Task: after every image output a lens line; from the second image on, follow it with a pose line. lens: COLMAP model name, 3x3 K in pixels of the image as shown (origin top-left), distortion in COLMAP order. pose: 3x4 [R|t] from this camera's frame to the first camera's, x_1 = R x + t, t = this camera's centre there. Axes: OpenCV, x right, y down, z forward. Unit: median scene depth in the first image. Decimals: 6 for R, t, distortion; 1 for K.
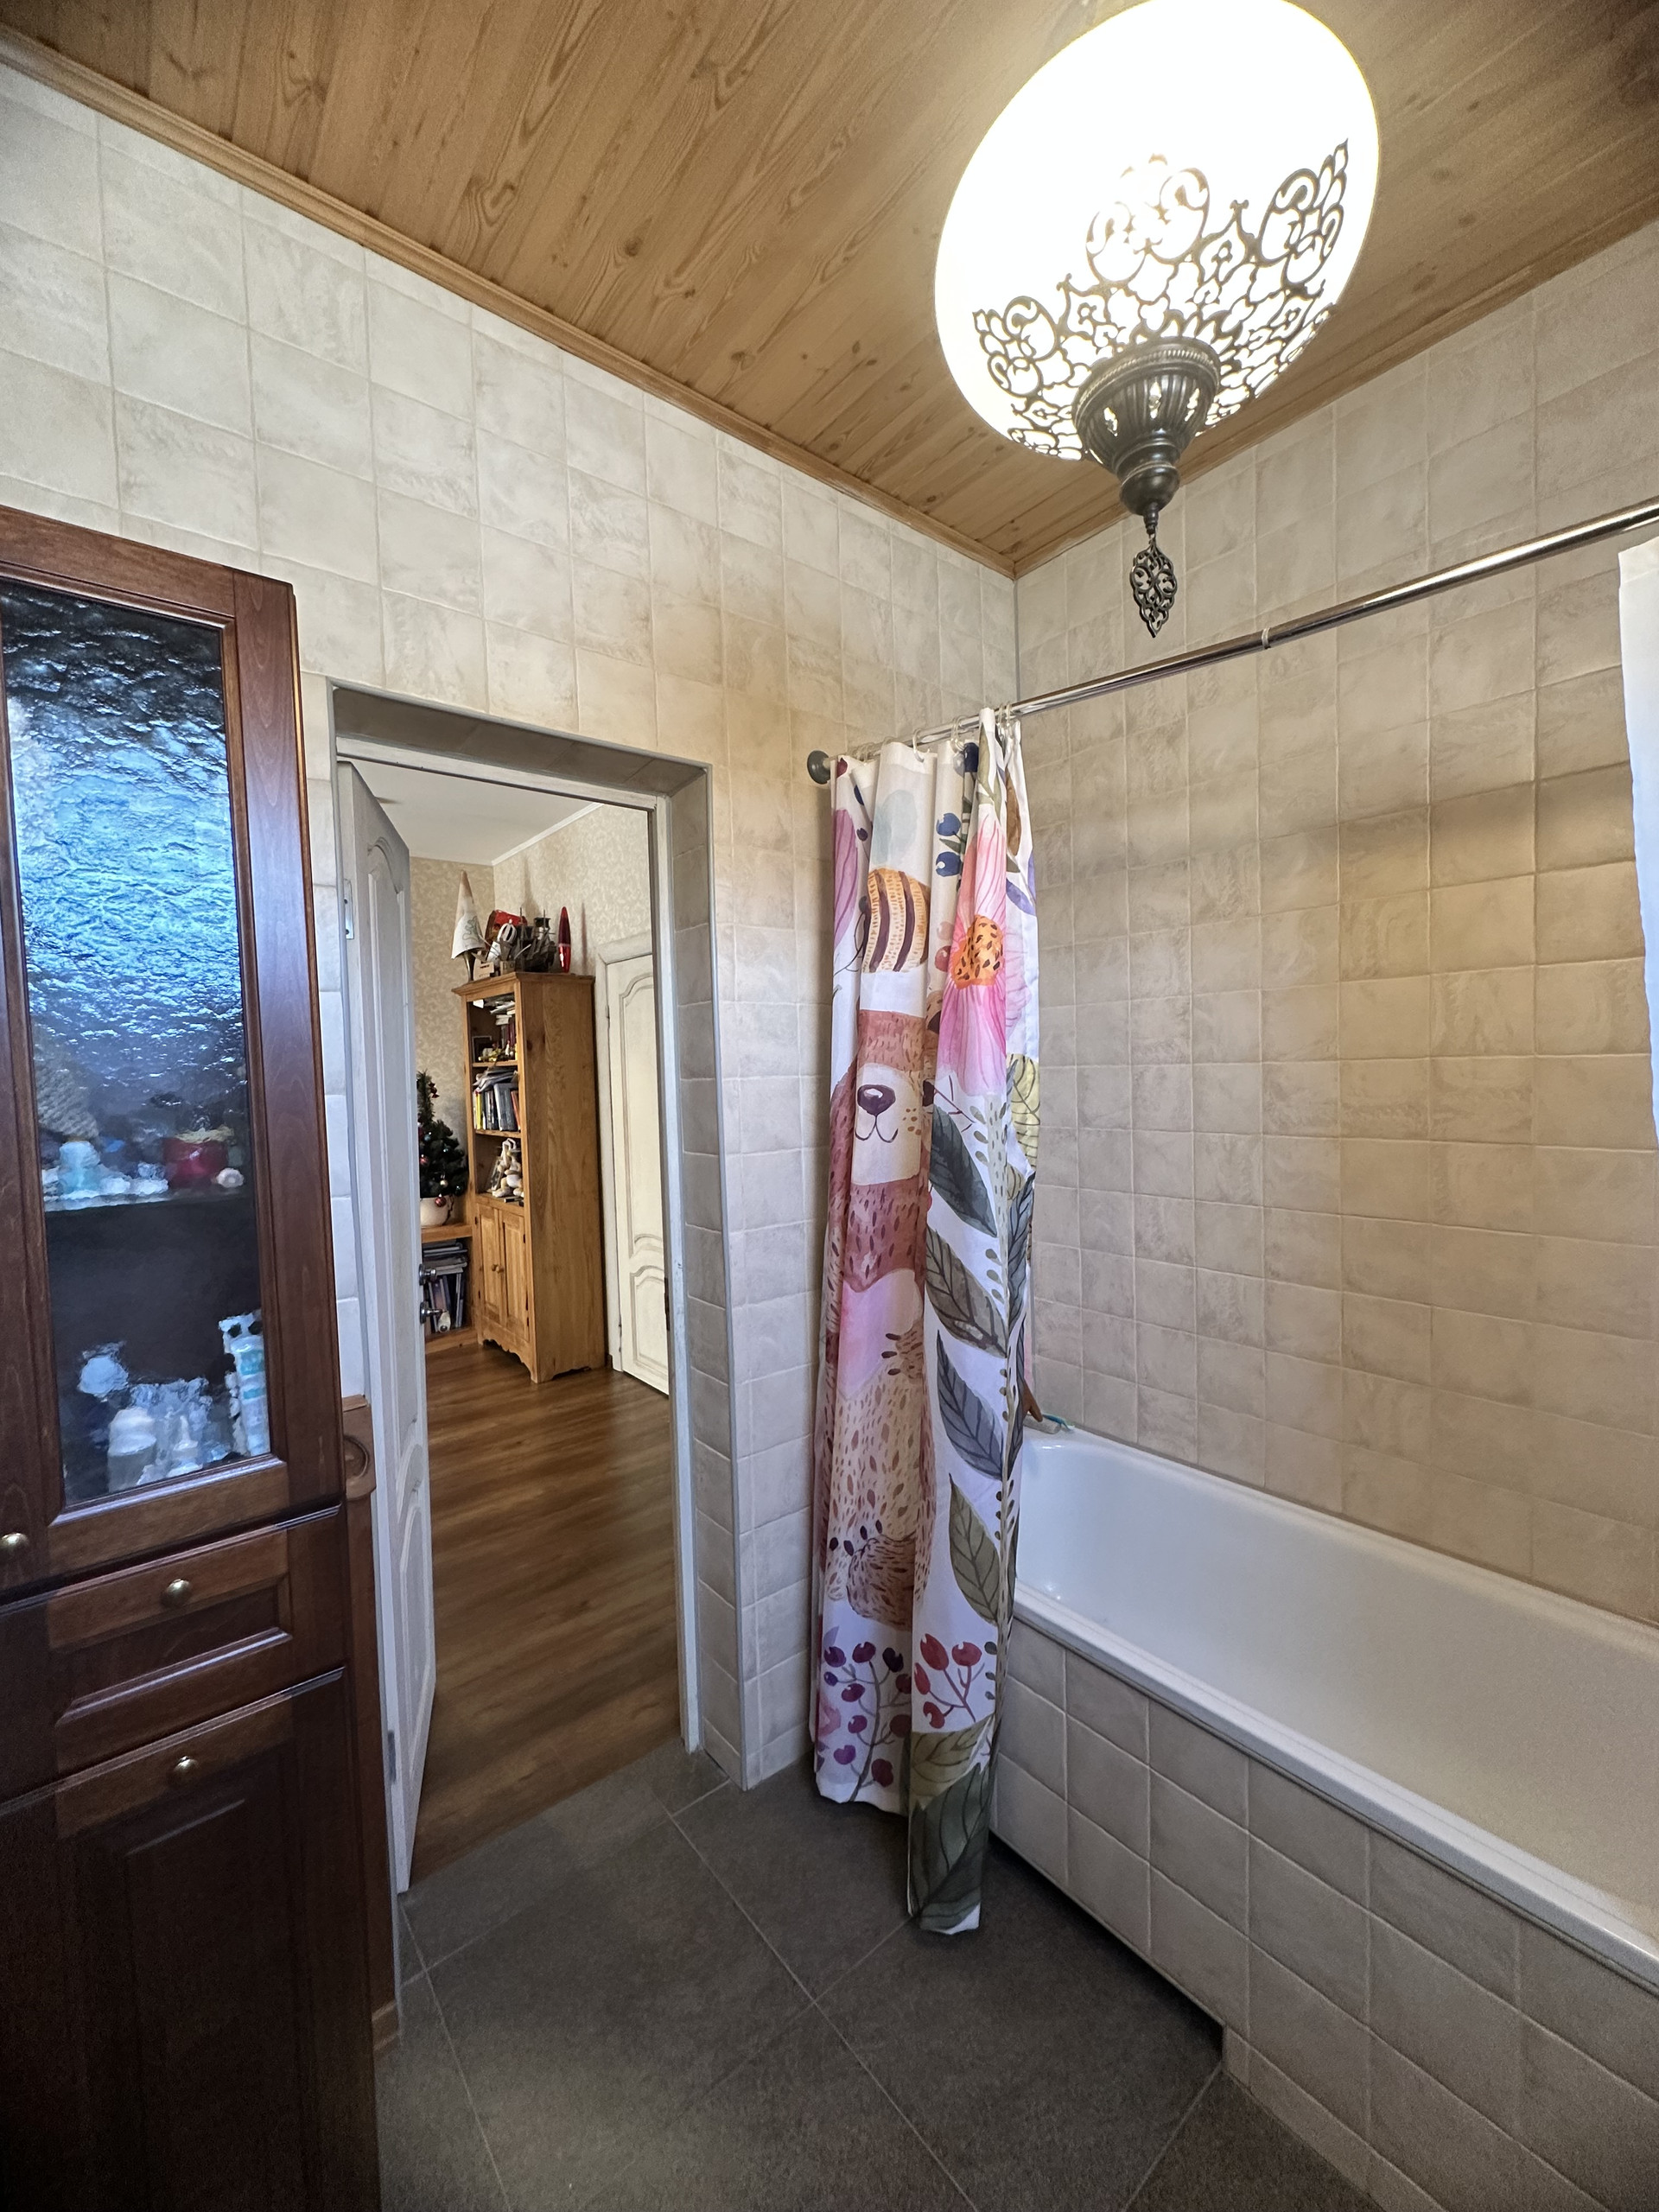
lens RADIAL K [[880.3, 0, 830.3], [0, 880.3, 1104.9], [0, 0, 1]] dist [0.002456, 0.000200]
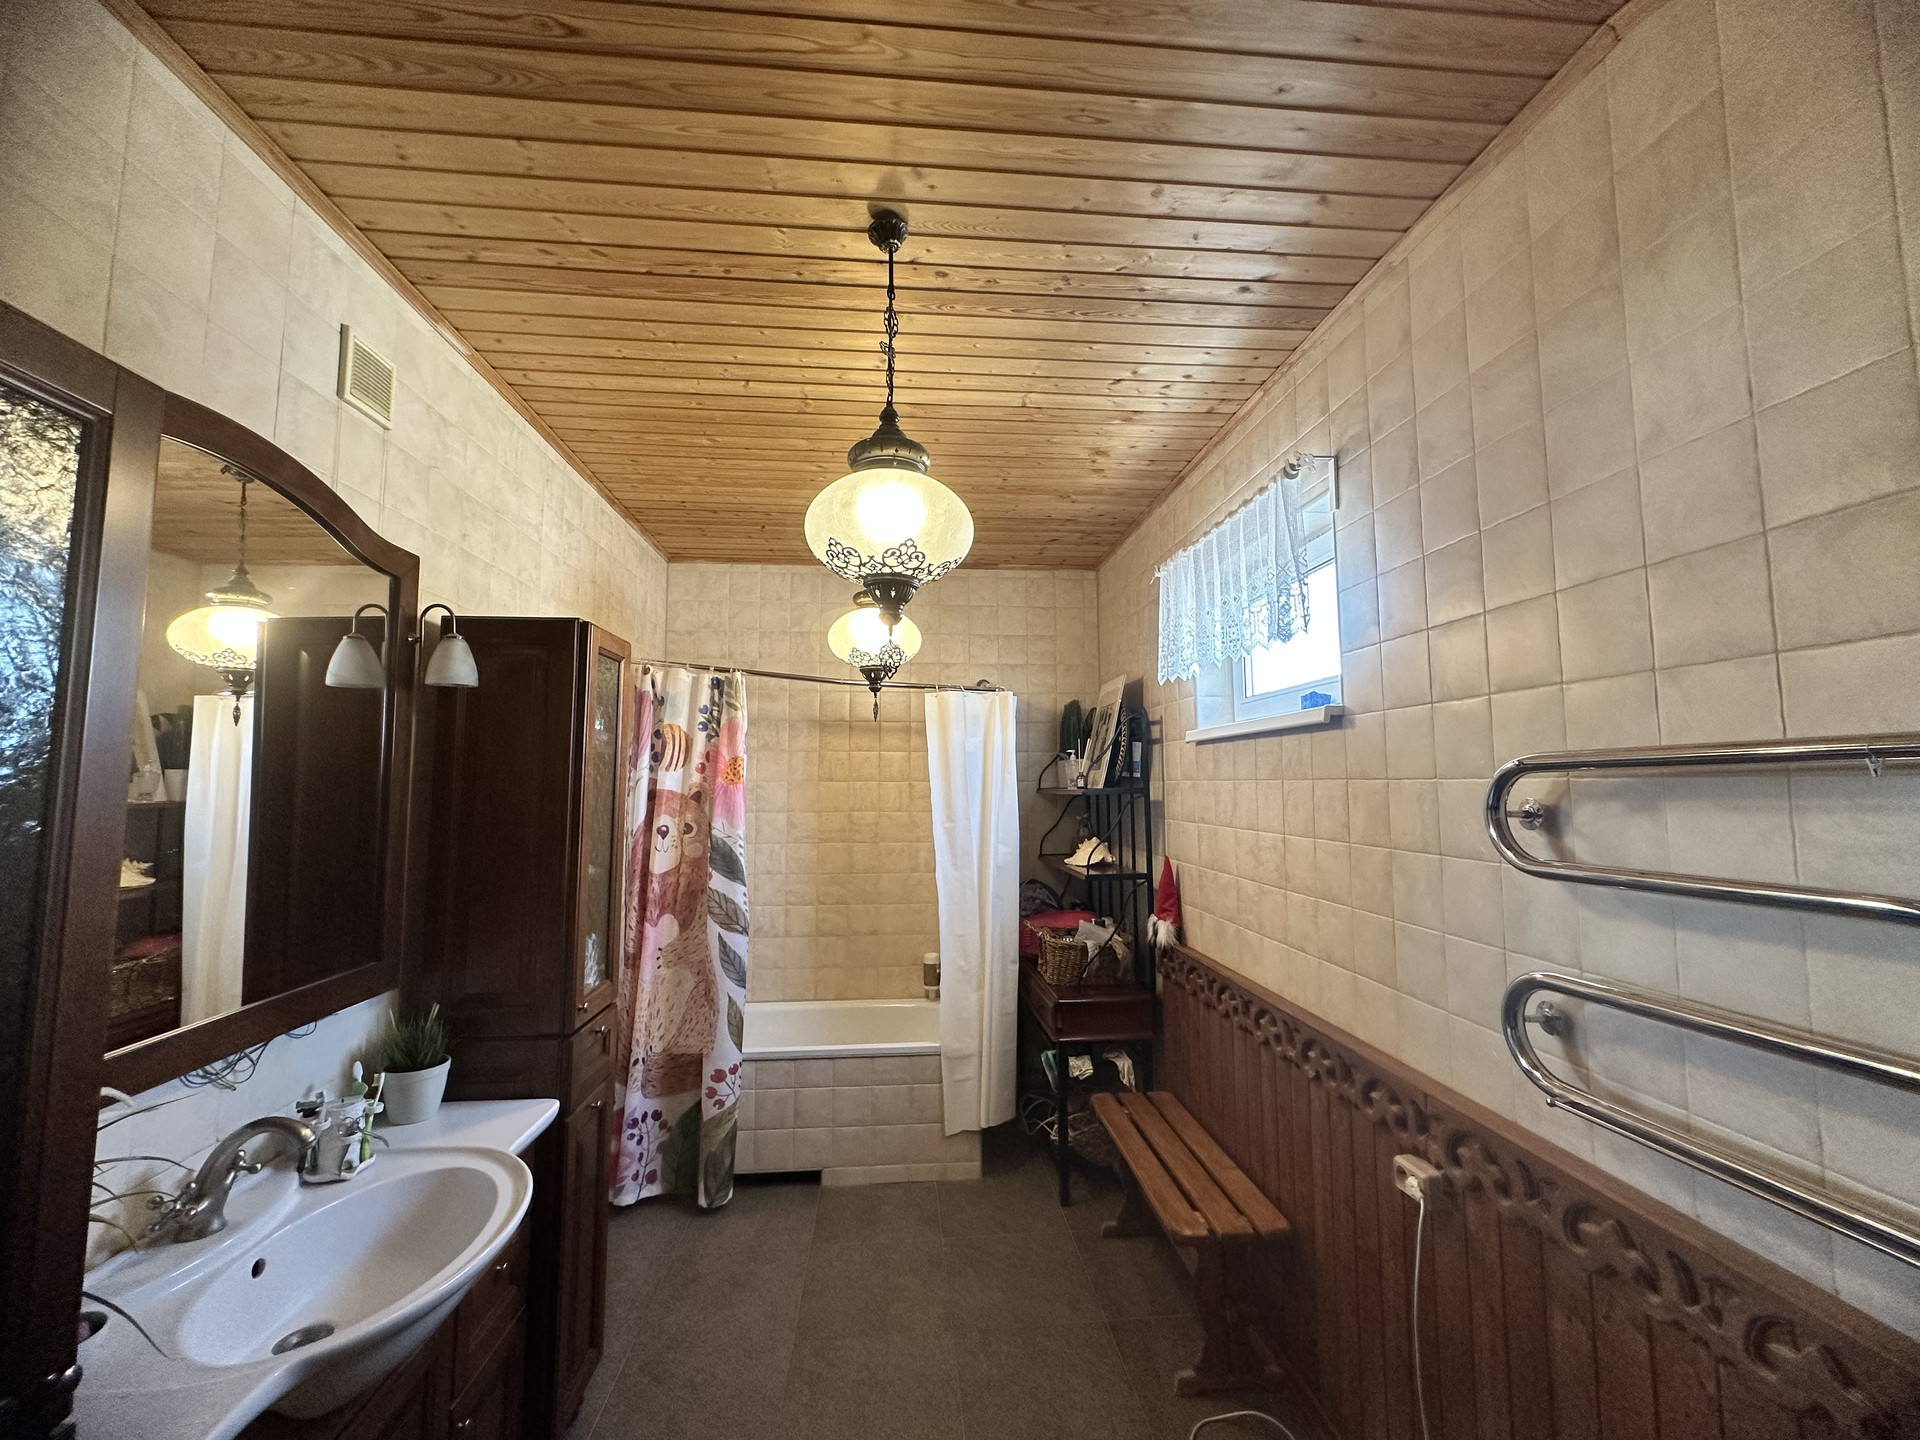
lens RADIAL K [[764.1, 0, 957.4], [0, 764.1, 721.4], [0, 0, 1]] dist [0.002456, 0.000200]
pose [[0.561179, 0.095987, 0.822110, -1.073151], [0.018952, 0.991502, -0.128702, -0.020174], [-0.827478, 0.087805, 0.554591, -0.604155]]
